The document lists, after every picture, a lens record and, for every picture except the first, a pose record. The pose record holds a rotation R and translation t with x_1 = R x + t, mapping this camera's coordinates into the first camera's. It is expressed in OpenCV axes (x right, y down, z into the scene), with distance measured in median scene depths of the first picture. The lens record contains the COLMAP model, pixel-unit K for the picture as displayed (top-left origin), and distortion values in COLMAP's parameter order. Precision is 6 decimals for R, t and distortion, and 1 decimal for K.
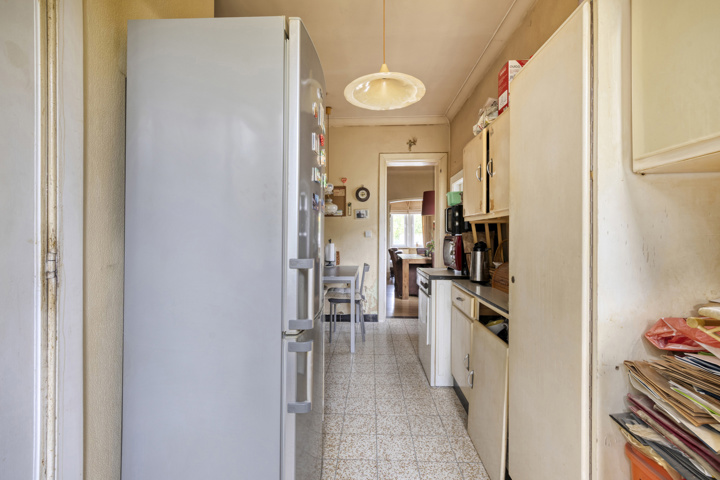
lens RADIAL K [[312.6, 0, 358.5], [0, 312.6, 235.7], [0, 0, 1]] dist [-0.018766, -0.000019]
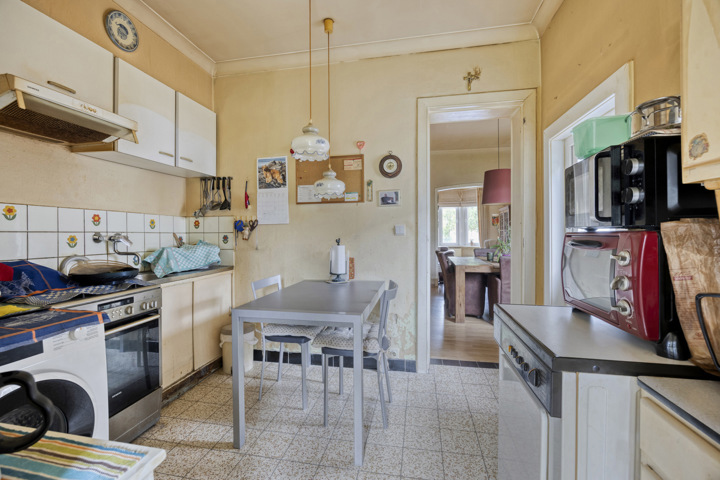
lens RADIAL K [[312.6, 0, 358.5], [0, 312.6, 235.7], [0, 0, 1]] dist [-0.018766, -0.000019]
pose [[0.988246, -0.005781, -0.152764, 0.044470], [0.007162, 0.999938, 0.008490, -0.000162], [0.152705, -0.009484, 0.988226, 0.375880]]
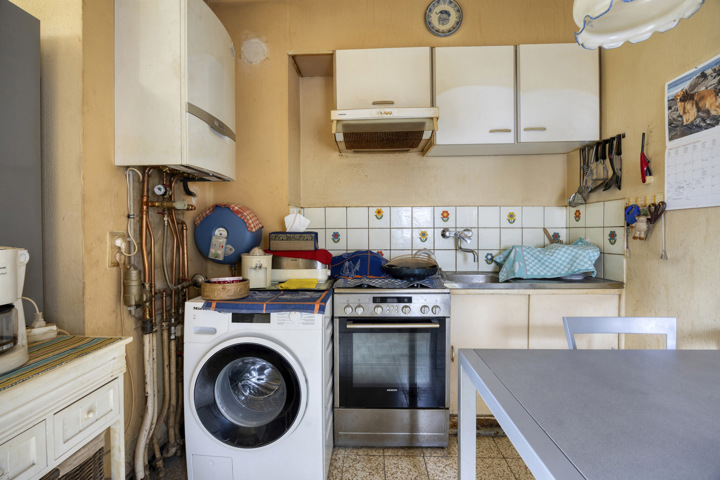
lens RADIAL K [[312.6, 0, 358.5], [0, 312.6, 235.7], [0, 0, 1]] dist [-0.018766, -0.000019]
pose [[-0.006752, 0.010078, -0.999926, 0.075635], [0.007806, 0.999919, 0.010025, 0.002230], [0.999947, -0.007737, -0.006830, 0.691869]]
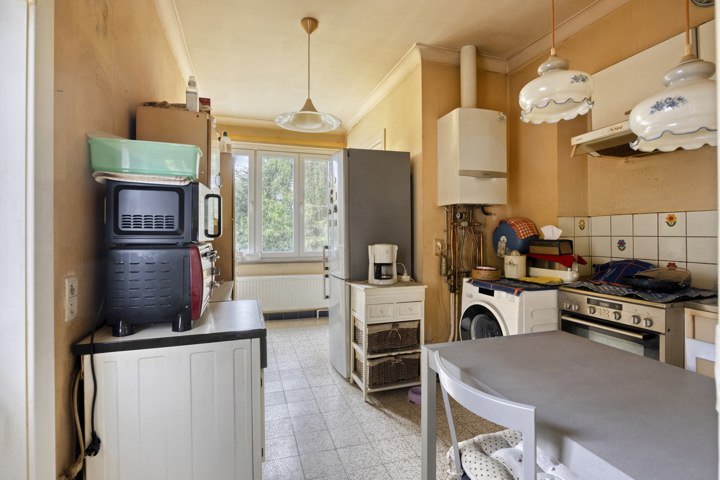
lens RADIAL K [[356.3, 0, 360.9], [0, 356.3, 230.7], [0, 0, 1]] dist [-0.021157, 0.000705]
pose [[-0.940835, -0.002619, -0.338855, 0.168280], [0.000829, 0.999949, -0.010030, -0.009821], [0.338864, -0.009717, -0.940785, 1.096214]]
